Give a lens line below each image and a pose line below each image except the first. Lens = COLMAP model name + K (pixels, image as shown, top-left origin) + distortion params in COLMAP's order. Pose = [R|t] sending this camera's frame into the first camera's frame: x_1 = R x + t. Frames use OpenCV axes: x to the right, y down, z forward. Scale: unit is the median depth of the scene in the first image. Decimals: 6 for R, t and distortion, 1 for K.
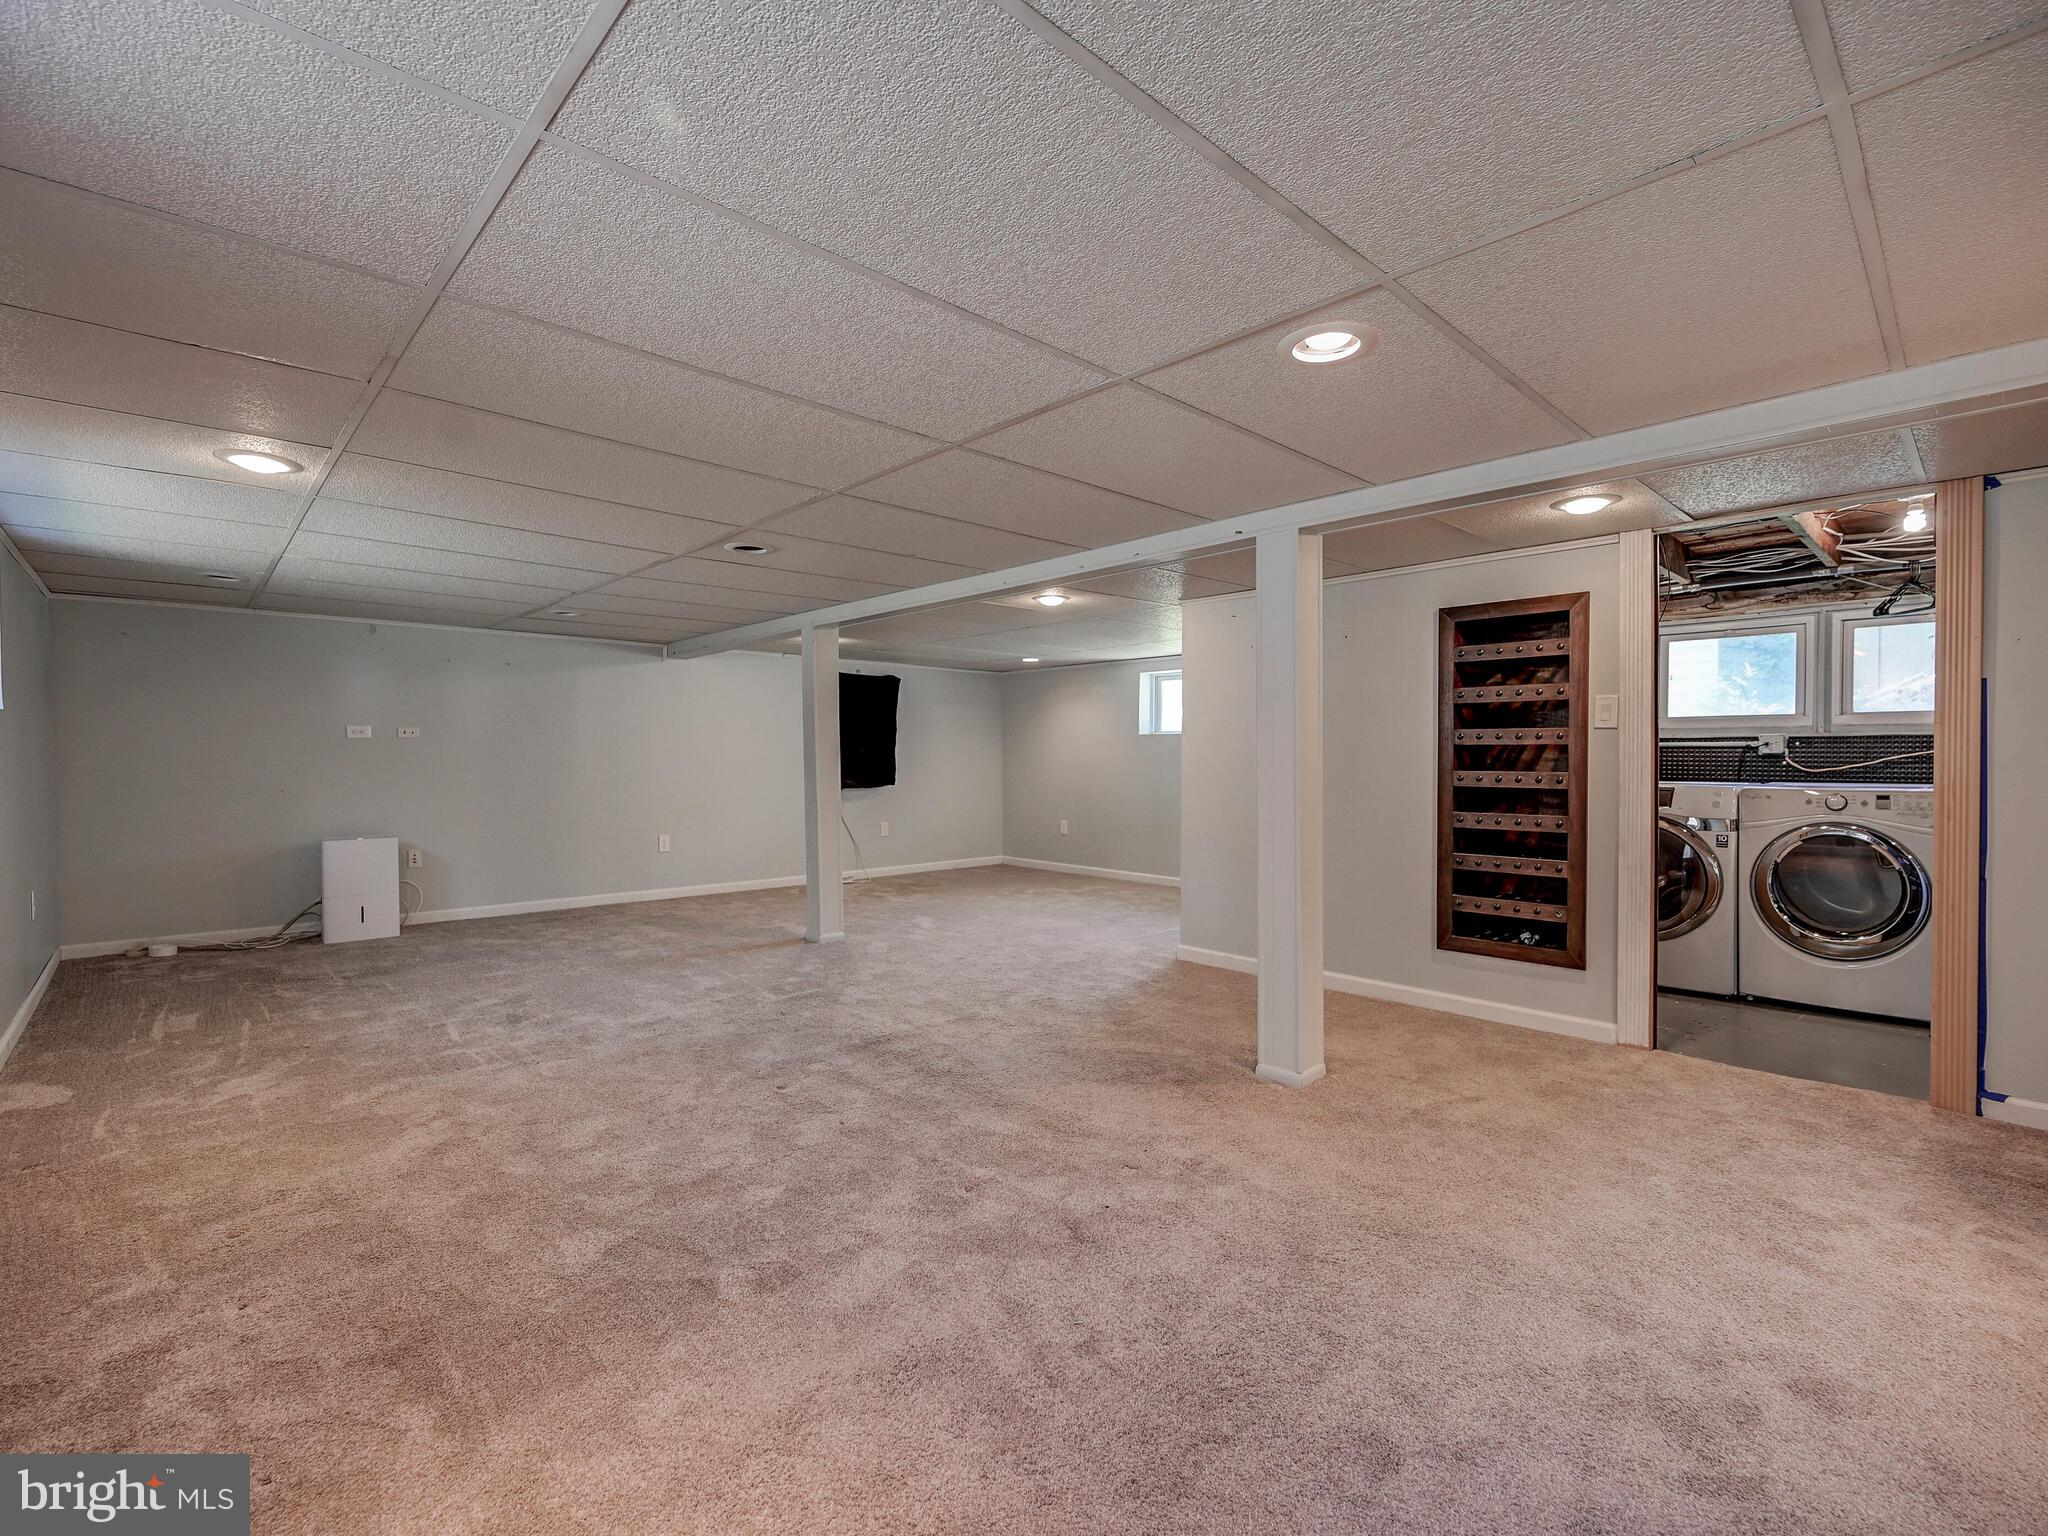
lens RADIAL K [[913.5, 0, 1015.3], [0, 913.5, 769.1], [0, 0, 1]] dist [-0.008141, -0.000315]
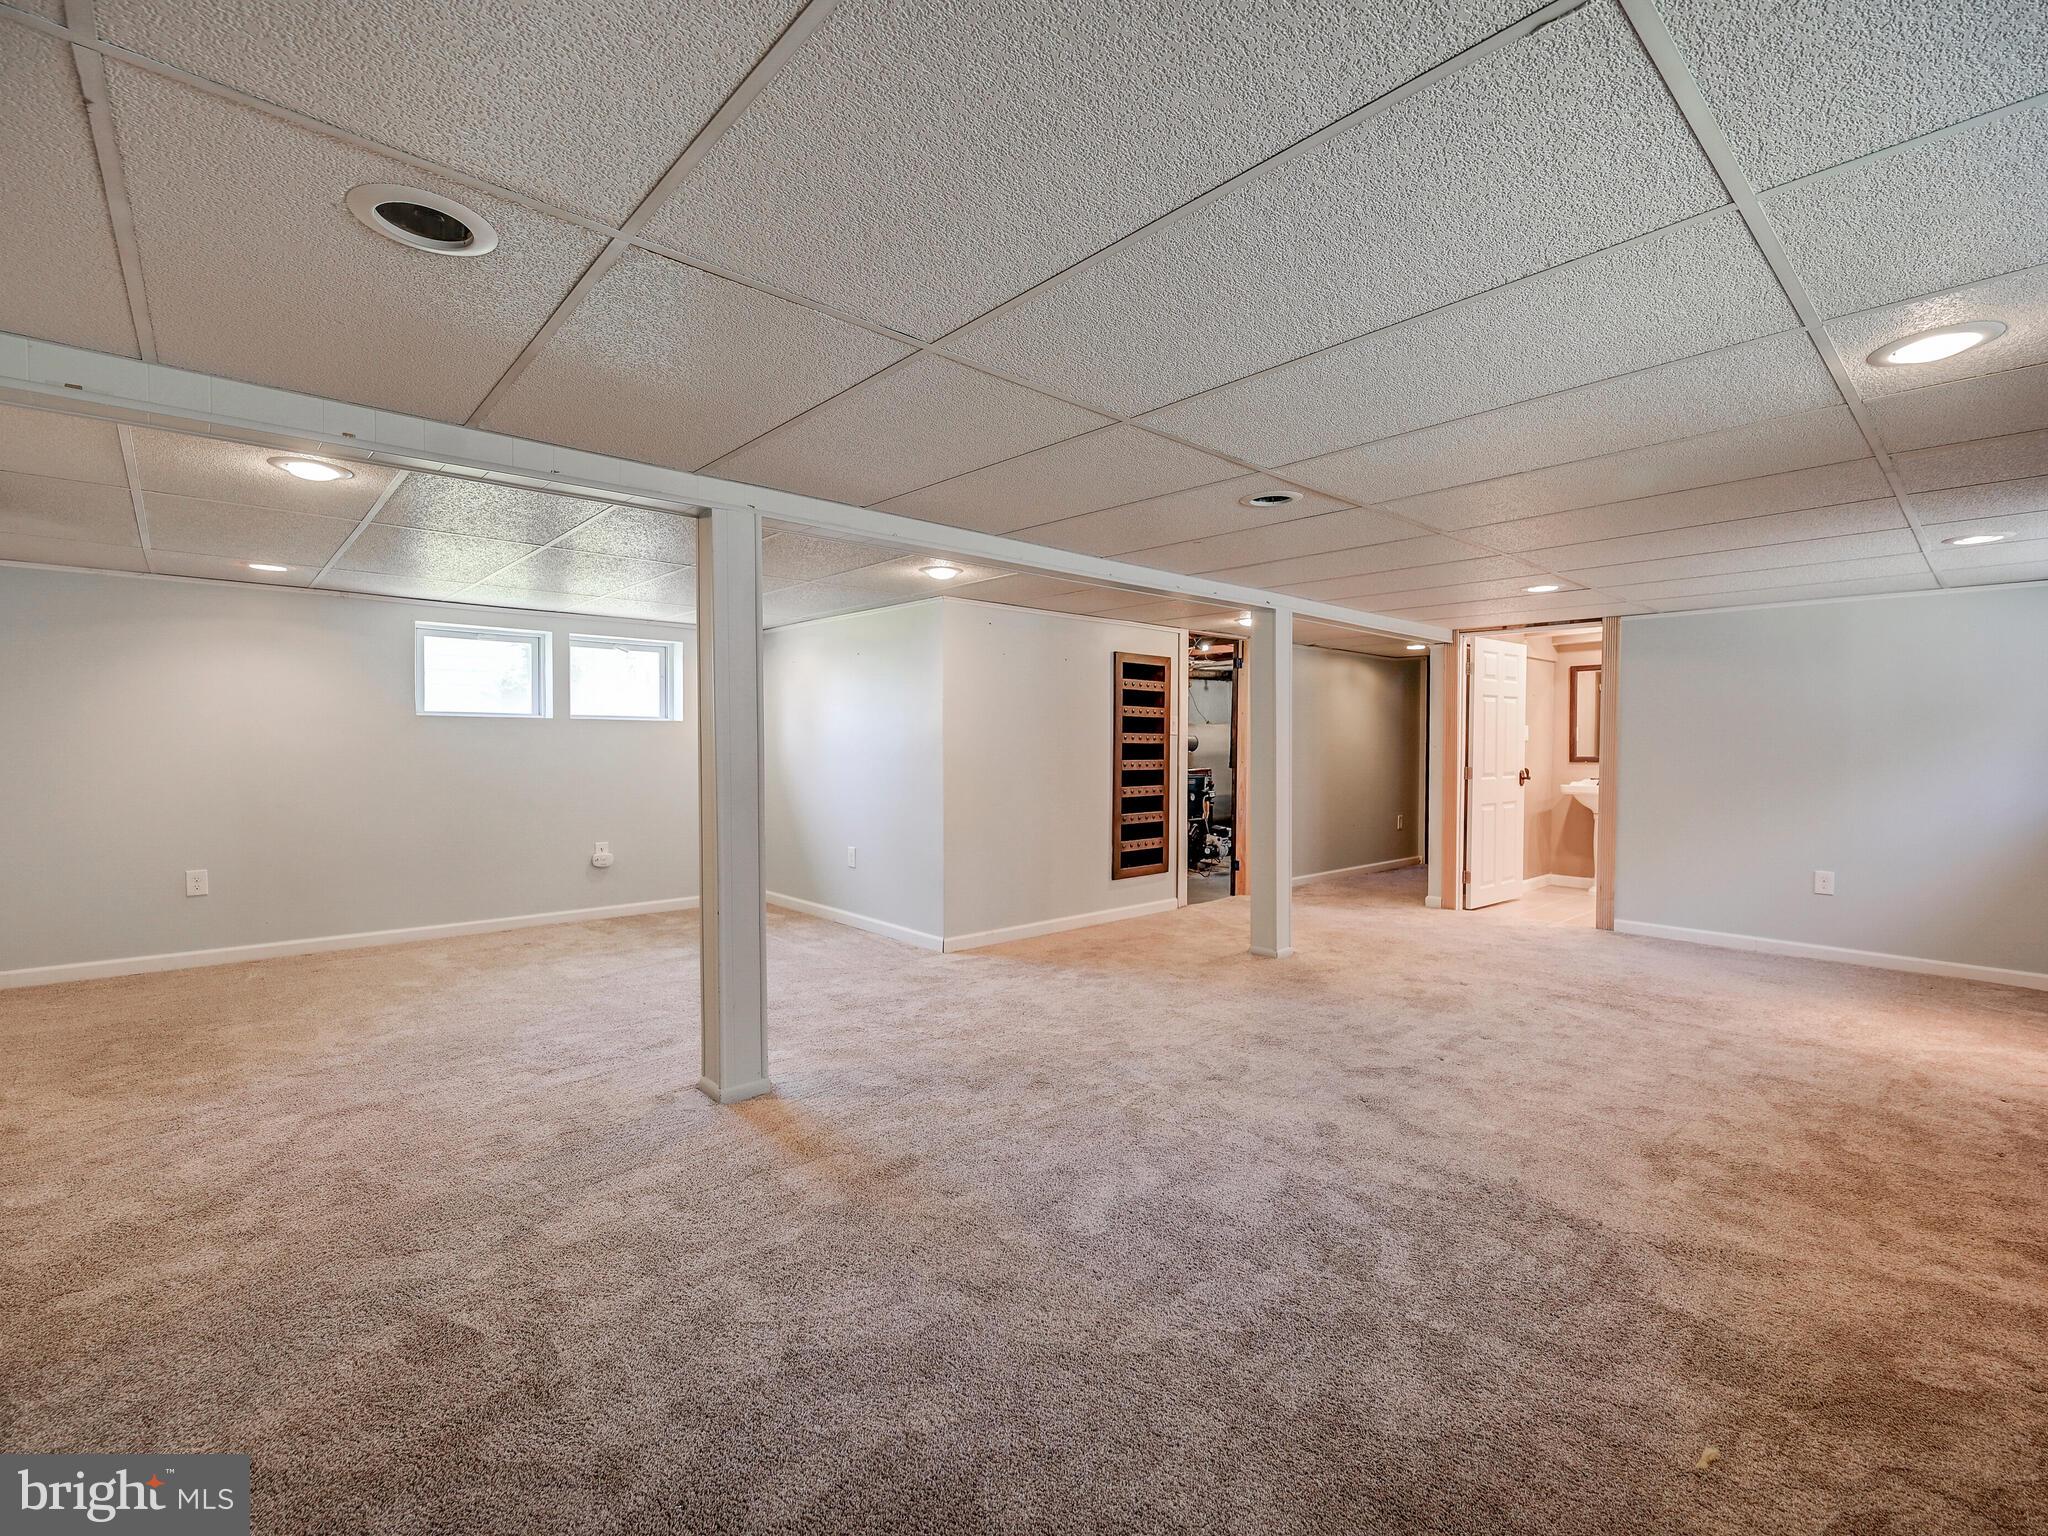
lens RADIAL K [[913.5, 0, 1015.3], [0, 913.5, 769.1], [0, 0, 1]] dist [-0.008141, -0.000315]
pose [[0.031762, -0.023634, 0.999216, -1.070776], [0.011750, 0.999660, 0.023271, -0.021736], [-0.999426, 0.011001, 0.032029, 1.157311]]
